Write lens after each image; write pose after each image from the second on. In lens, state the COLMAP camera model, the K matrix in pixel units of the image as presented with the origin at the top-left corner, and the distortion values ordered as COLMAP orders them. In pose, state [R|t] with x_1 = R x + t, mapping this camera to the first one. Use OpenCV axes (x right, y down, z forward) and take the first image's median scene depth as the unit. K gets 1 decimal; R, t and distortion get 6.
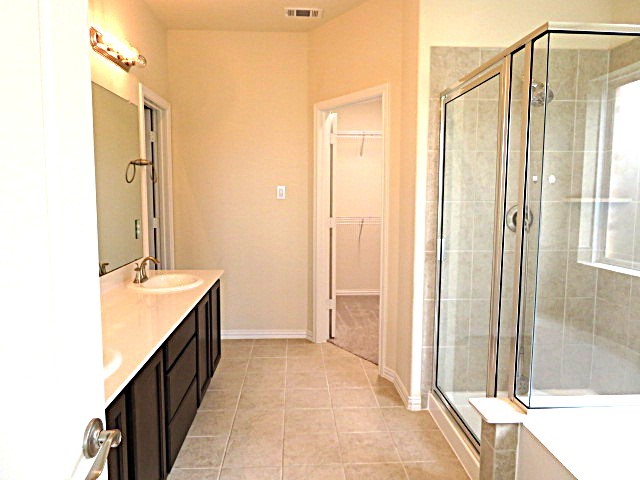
lens RADIAL K [[450.5, 0, 320.0], [0, 450.5, 240.0], [0, 0, 1]] dist [-0.005475, -0.004155]
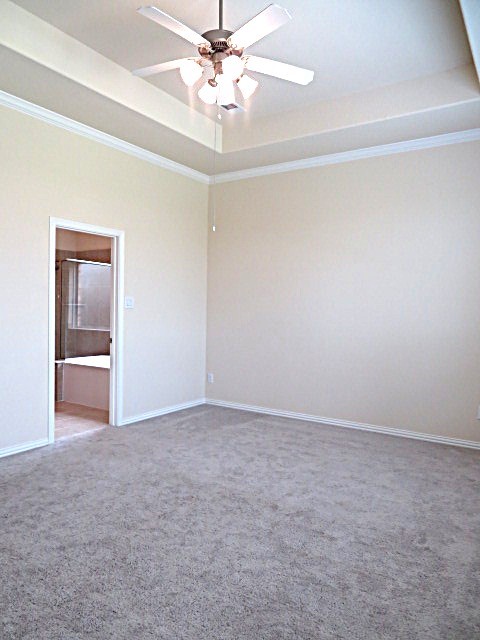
lens RADIAL K [[450.5, 0, 240.0], [0, 450.5, 320.0], [0, 0, 1]] dist [-0.005475, -0.004155]
pose [[0.611578, -0.012230, 0.791090, -0.878037], [0.058034, 0.997880, -0.029438, 0.135444], [-0.789053, 0.063913, 0.610991, -1.378035]]
